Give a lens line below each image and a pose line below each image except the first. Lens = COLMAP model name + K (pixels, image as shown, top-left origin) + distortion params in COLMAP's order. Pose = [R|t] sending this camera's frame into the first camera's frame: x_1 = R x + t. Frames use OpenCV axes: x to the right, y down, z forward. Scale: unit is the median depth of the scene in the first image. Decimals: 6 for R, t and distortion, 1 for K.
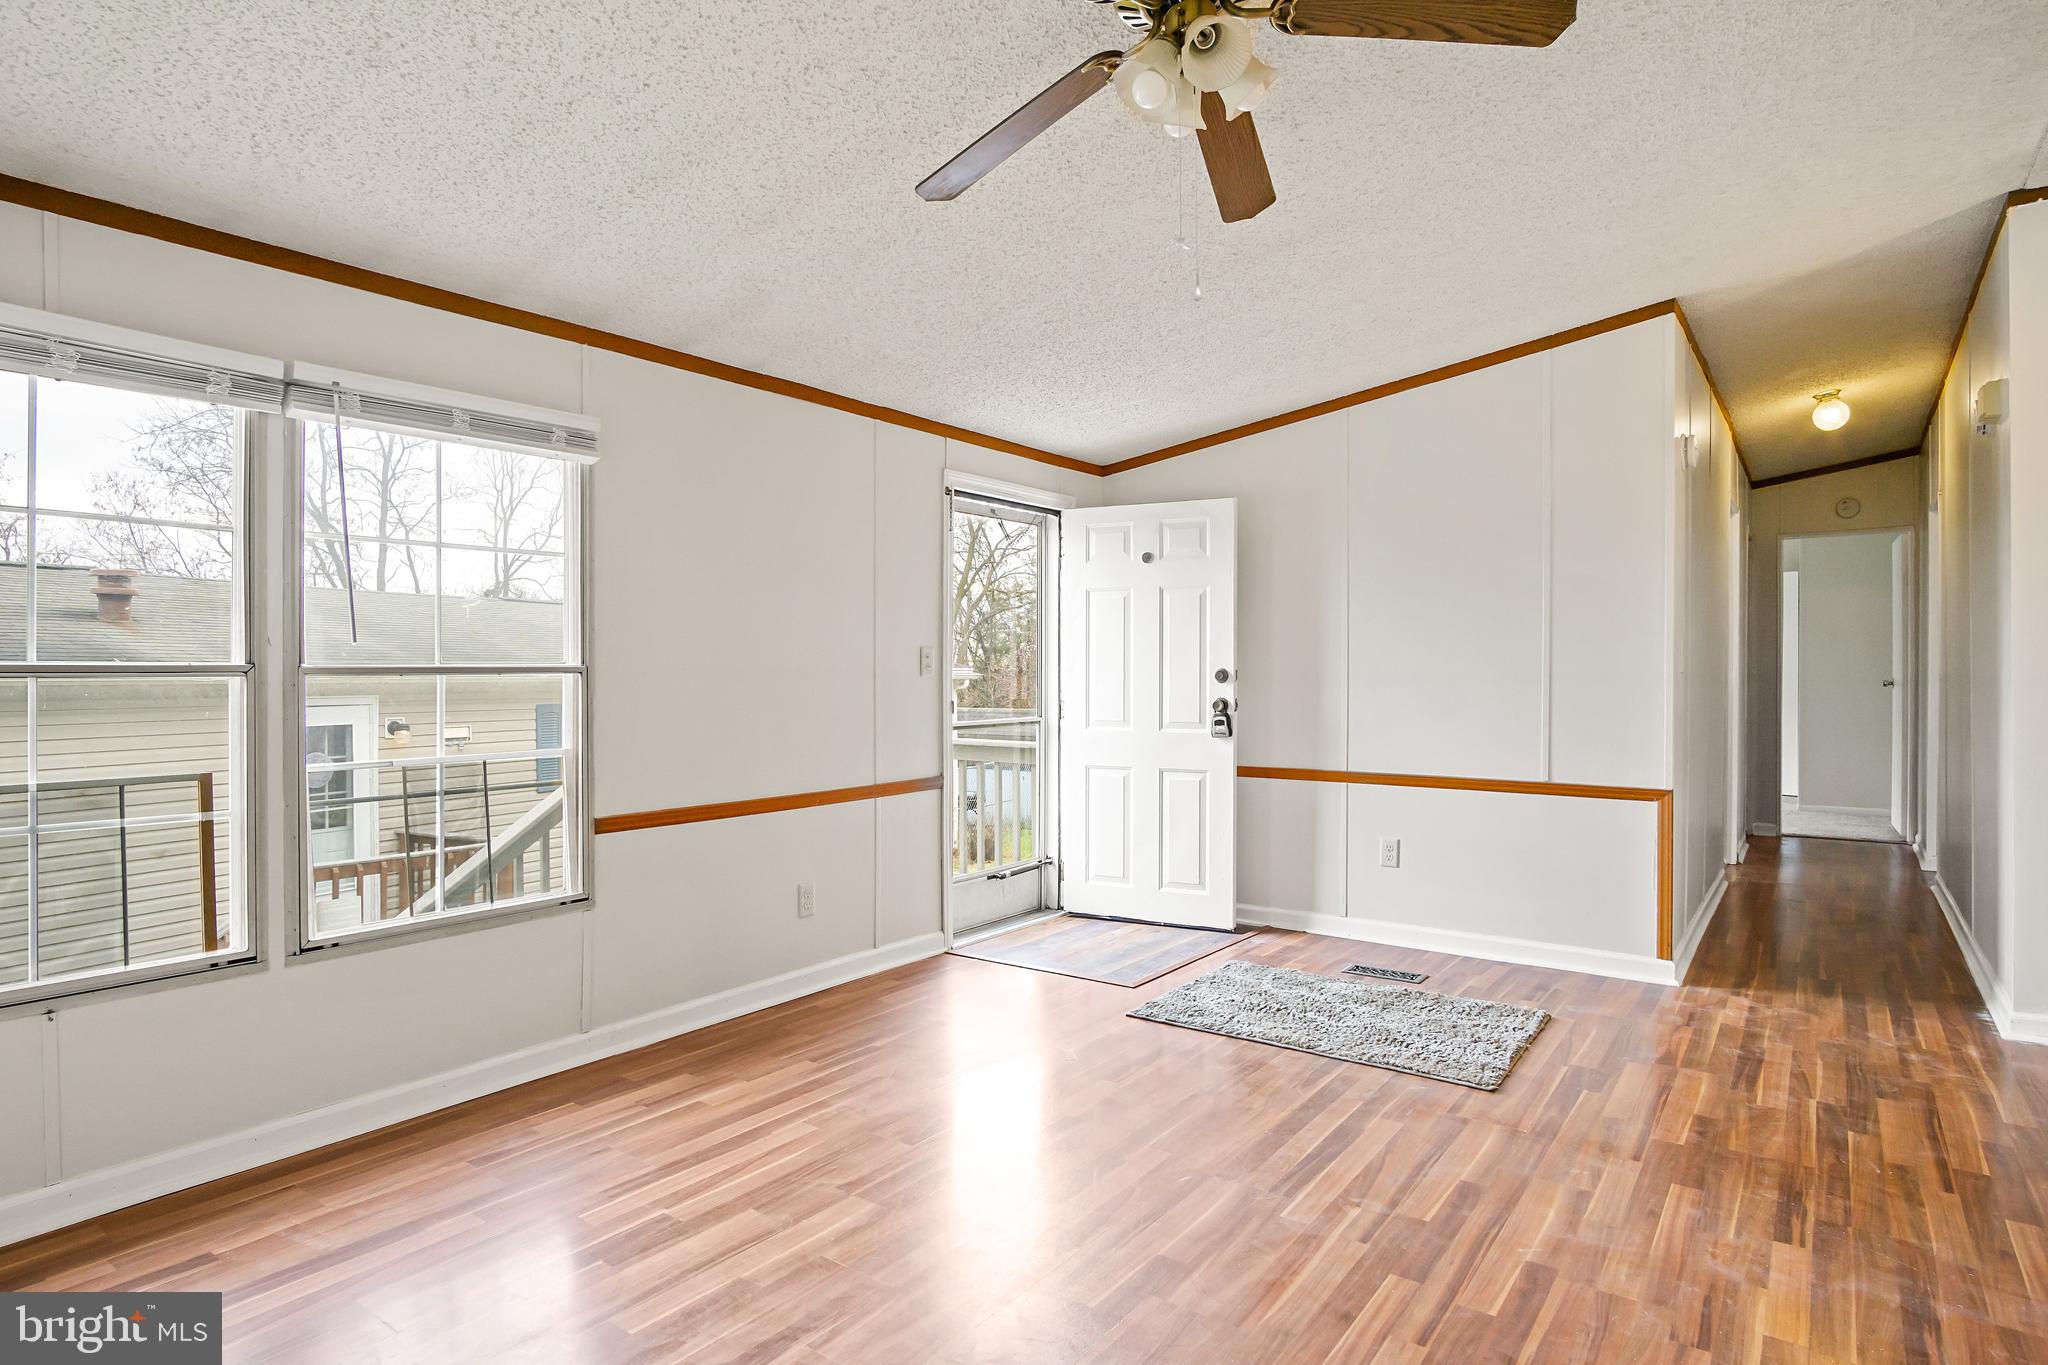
lens RADIAL K [[1107.4, 0, 1019.7], [0, 1107.4, 660.5], [0, 0, 1]] dist [-0.029878, 0.007353]
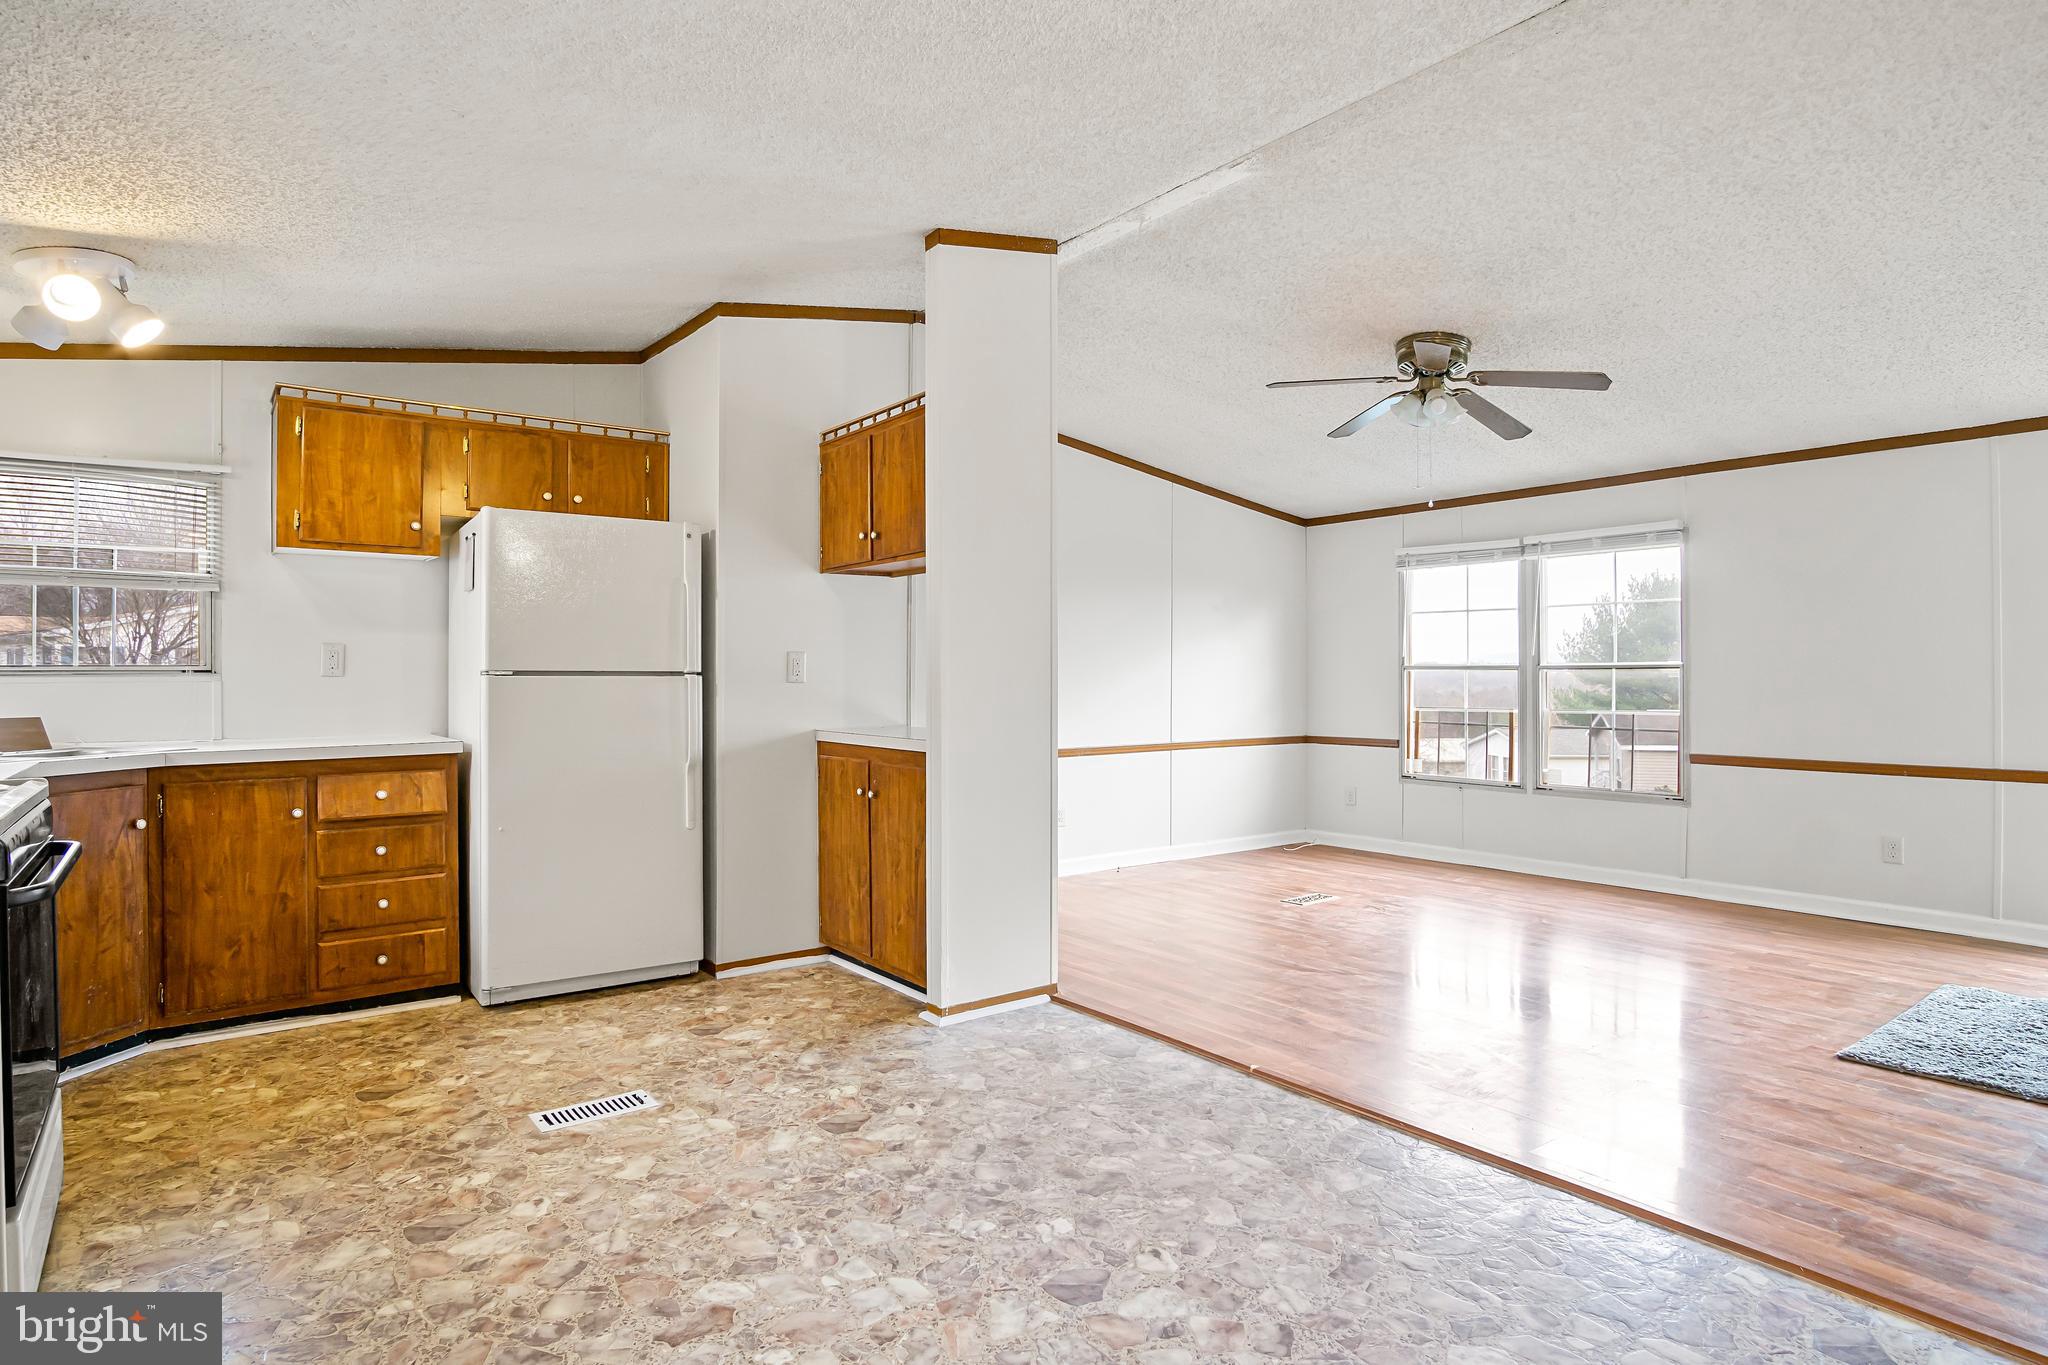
lens RADIAL K [[1107.4, 0, 1011.3], [0, 1107.4, 680.3], [0, 0, 1]] dist [-0.029878, 0.007353]
pose [[-0.284329, 0.009875, -0.958676, 1.163965], [0.012984, 0.999895, 0.006449, 0.003816], [0.958639, -0.010614, -0.284428, 0.368324]]
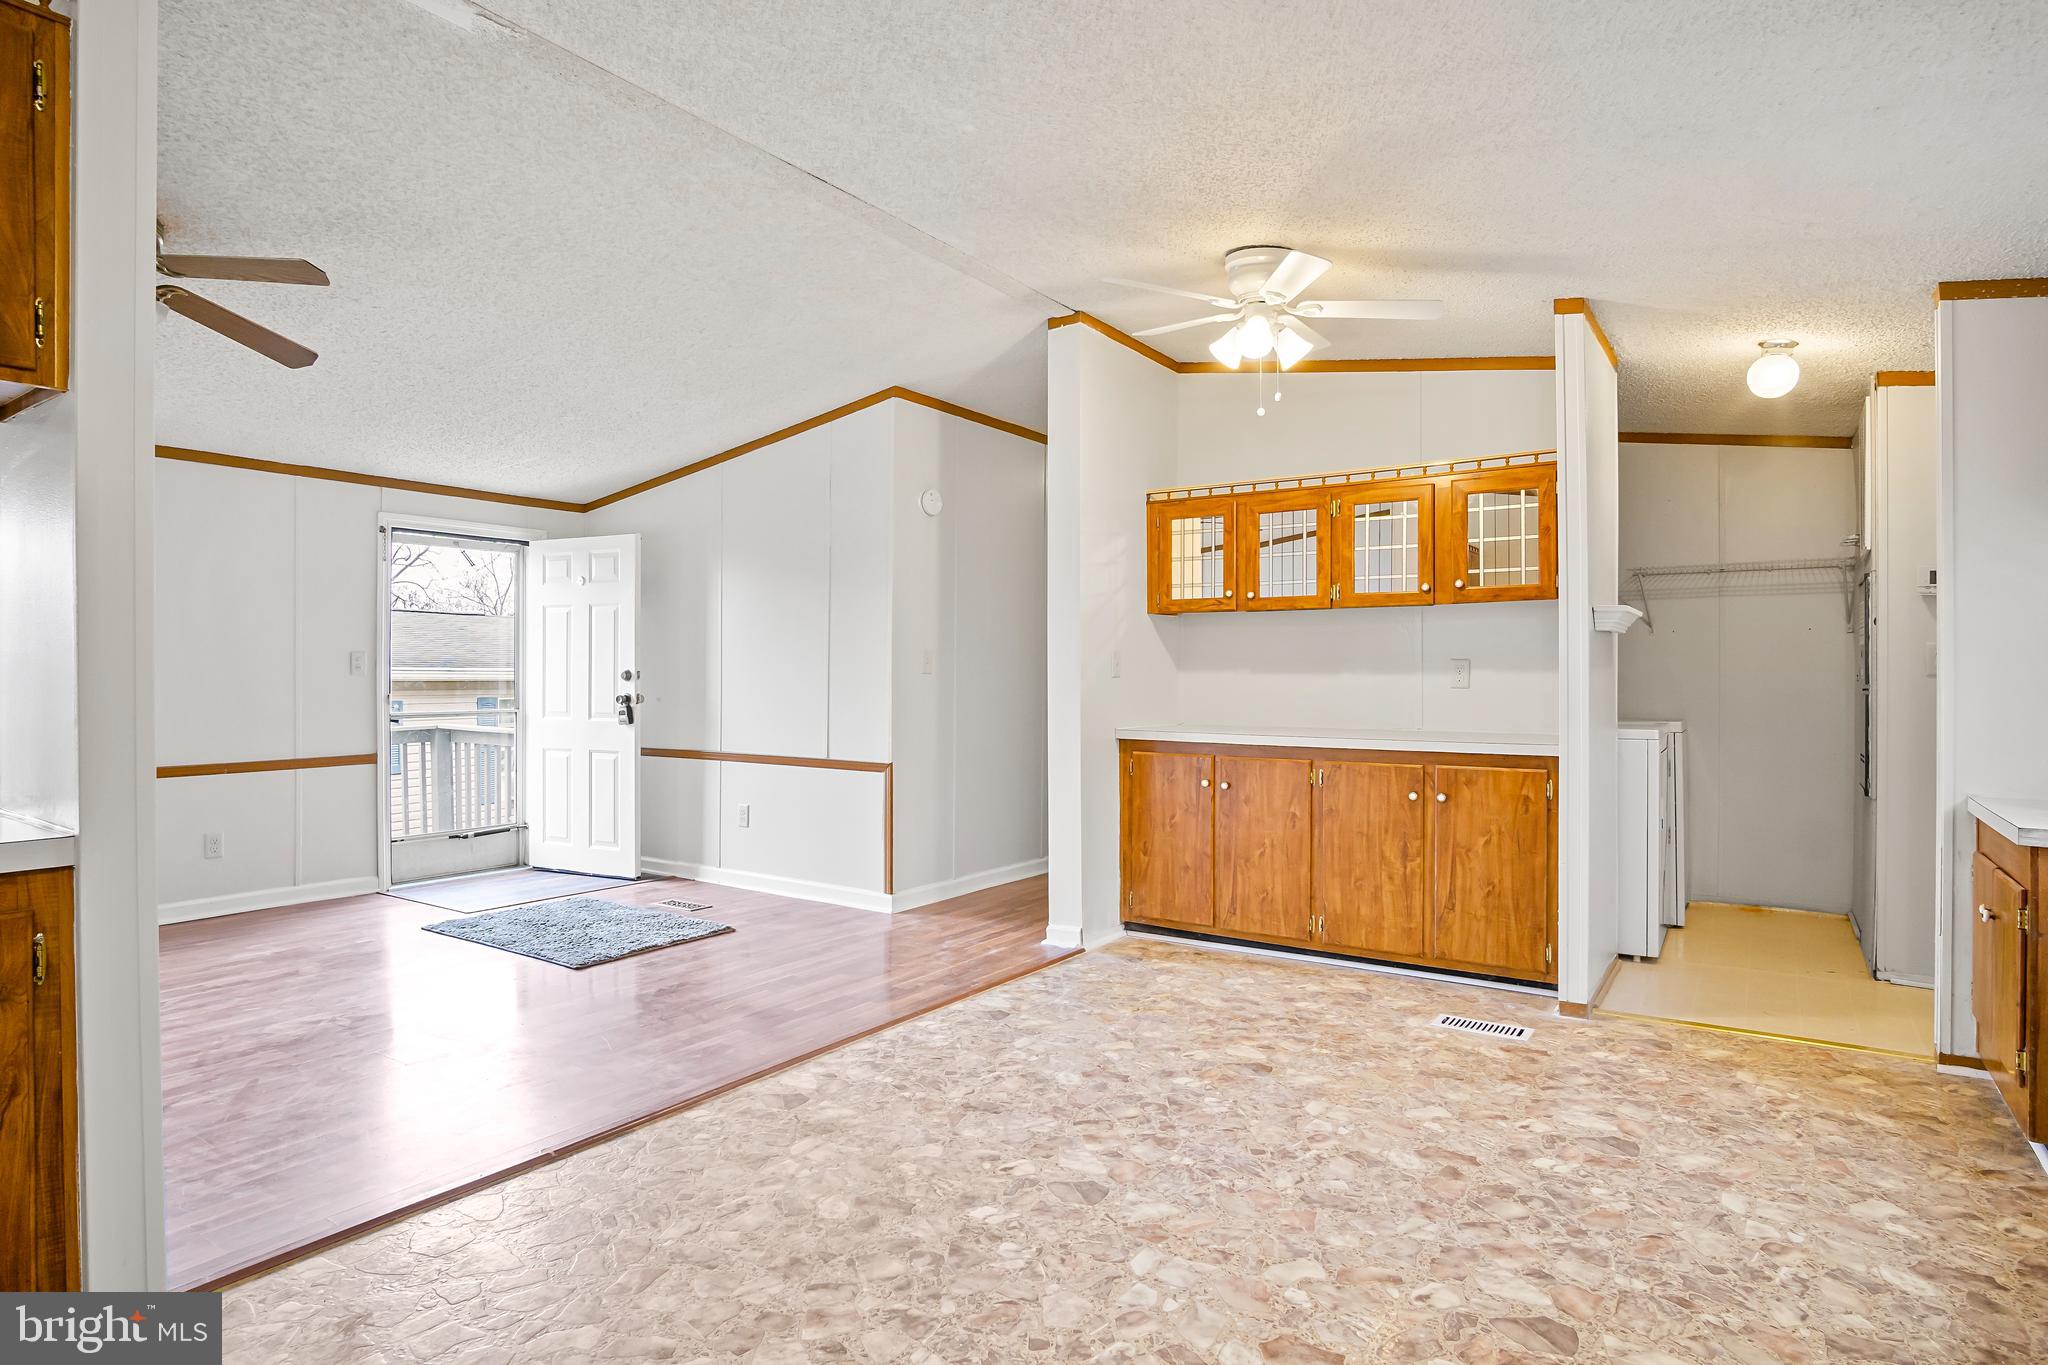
lens RADIAL K [[1107.4, 0, 1012.9], [0, 1107.4, 647.8], [0, 0, 1]] dist [-0.029878, 0.007353]
pose [[0.999346, 0.003699, 0.035966, 0.651169], [-0.003182, 0.999891, -0.014445, -0.000821], [-0.036016, 0.014321, 0.999249, -0.302013]]
